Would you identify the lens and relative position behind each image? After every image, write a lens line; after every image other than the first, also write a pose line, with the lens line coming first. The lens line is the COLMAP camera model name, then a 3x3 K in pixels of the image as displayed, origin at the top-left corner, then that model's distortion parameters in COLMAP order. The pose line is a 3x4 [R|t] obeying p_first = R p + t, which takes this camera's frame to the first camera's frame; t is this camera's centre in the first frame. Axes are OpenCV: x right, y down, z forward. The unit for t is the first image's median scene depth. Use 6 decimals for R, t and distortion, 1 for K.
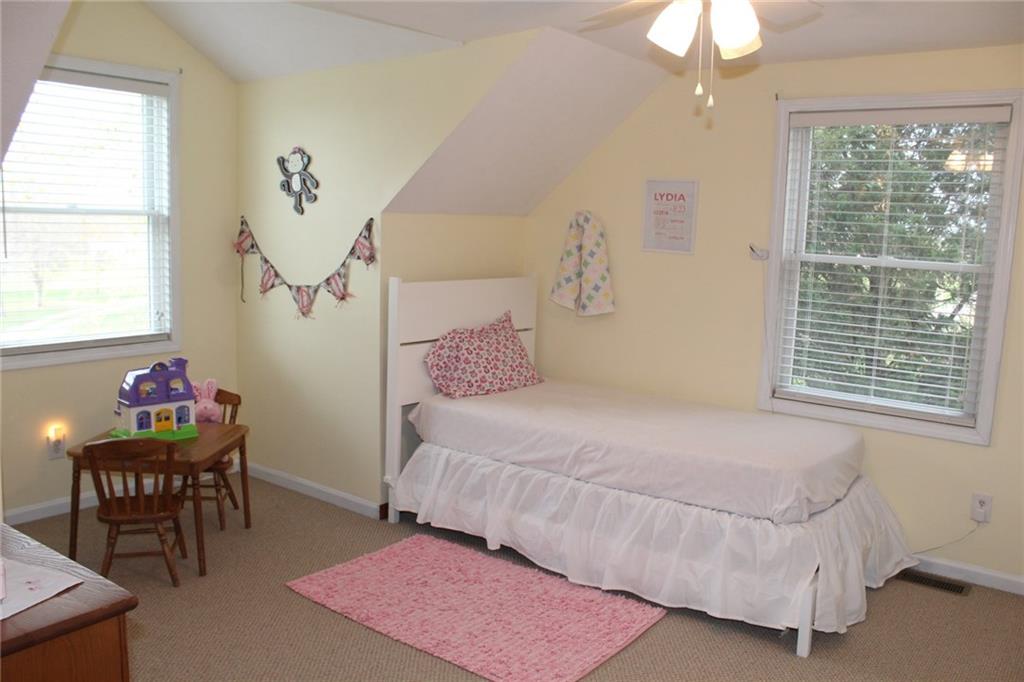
lens RADIAL K [[856.3, 0, 512.0], [0, 856.3, 341.0], [0, 0, 1]] dist [-0.158016, 0.171557]
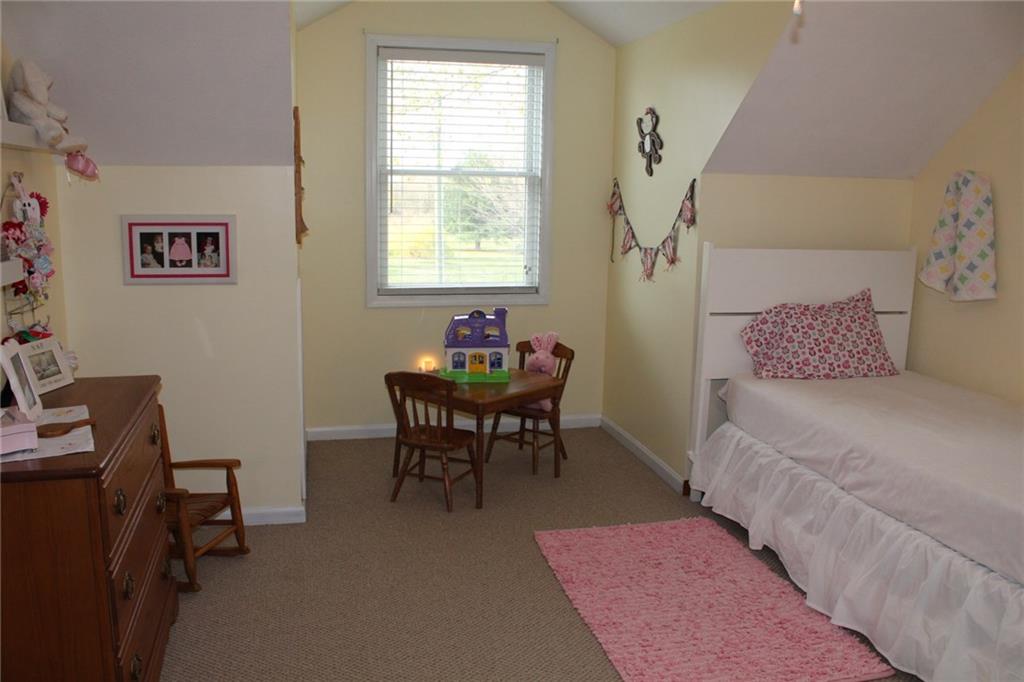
lens RADIAL K [[856.3, 0, 512.0], [0, 856.3, 341.0], [0, 0, 1]] dist [-0.158016, 0.171557]
pose [[0.785247, 0.101844, -0.610749, 0.260552], [-0.082234, 0.994796, 0.060155, -0.004265], [0.613697, 0.002988, 0.789536, 0.125484]]
